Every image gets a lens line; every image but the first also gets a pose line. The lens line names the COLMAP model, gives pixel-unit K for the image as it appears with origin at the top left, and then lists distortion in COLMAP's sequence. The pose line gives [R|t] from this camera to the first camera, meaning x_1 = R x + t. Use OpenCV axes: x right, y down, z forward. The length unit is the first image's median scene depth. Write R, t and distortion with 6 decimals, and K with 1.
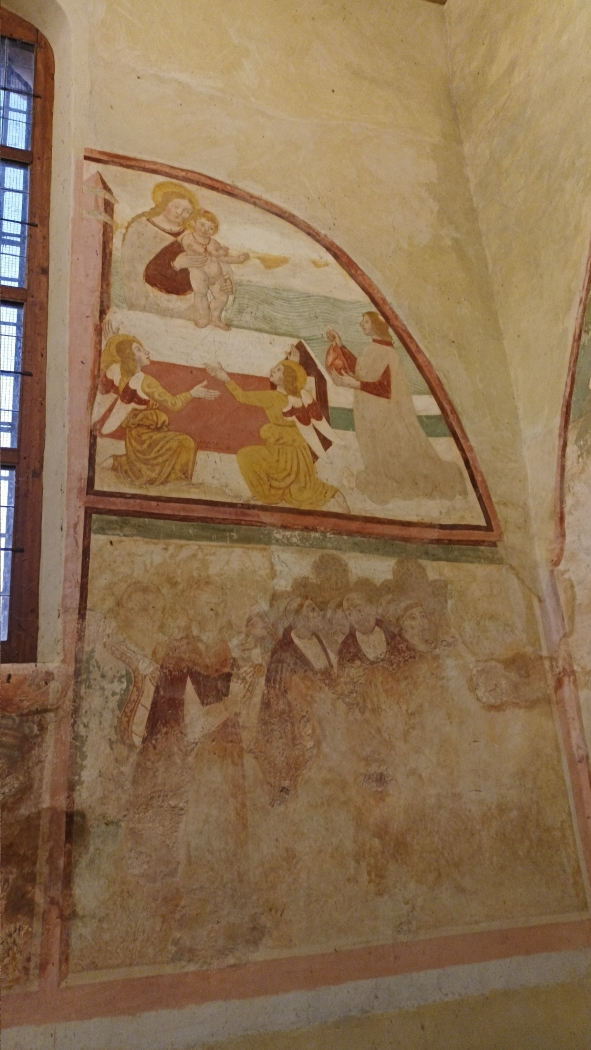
lens RADIAL K [[782.3, 0, 294.6], [0, 782.3, 529.8], [0, 0, 1]] dist [0.040261, -0.024747]
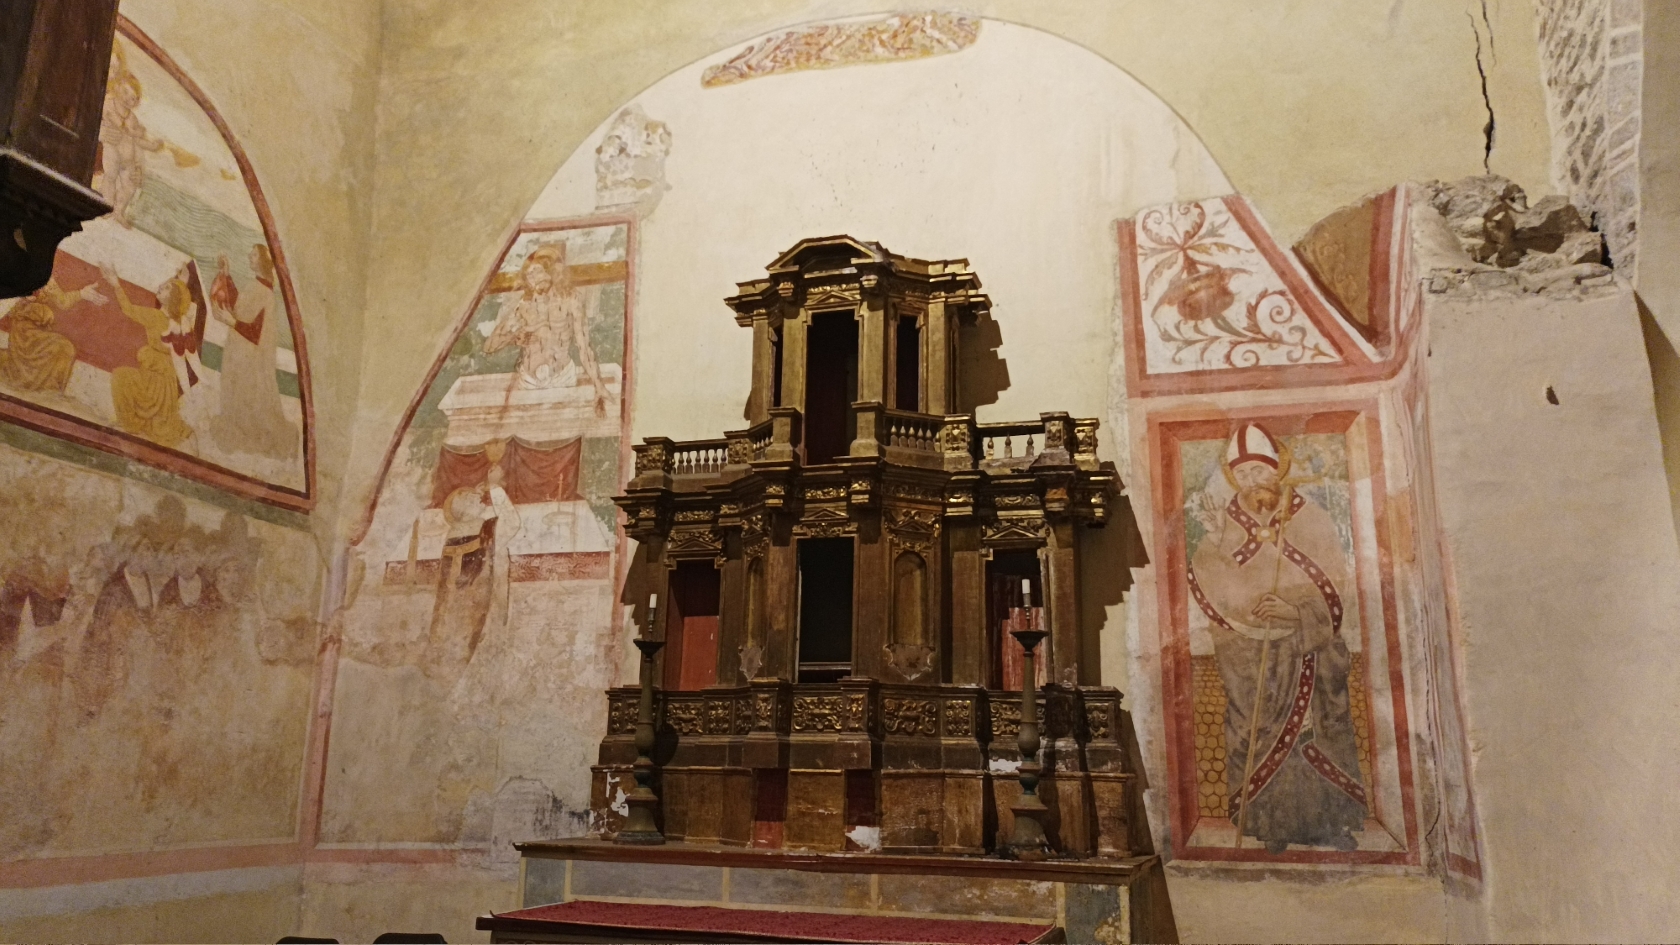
lens RADIAL K [[1251.8, 0, 846.9], [0, 1251.8, 480.6], [0, 0, 1]] dist [0.040261, -0.024747]
pose [[0.590032, 0.256377, 0.765593, -0.669050], [-0.329177, 0.942241, -0.061840, -0.166286], [-0.737228, -0.215528, 0.640346, -0.657848]]
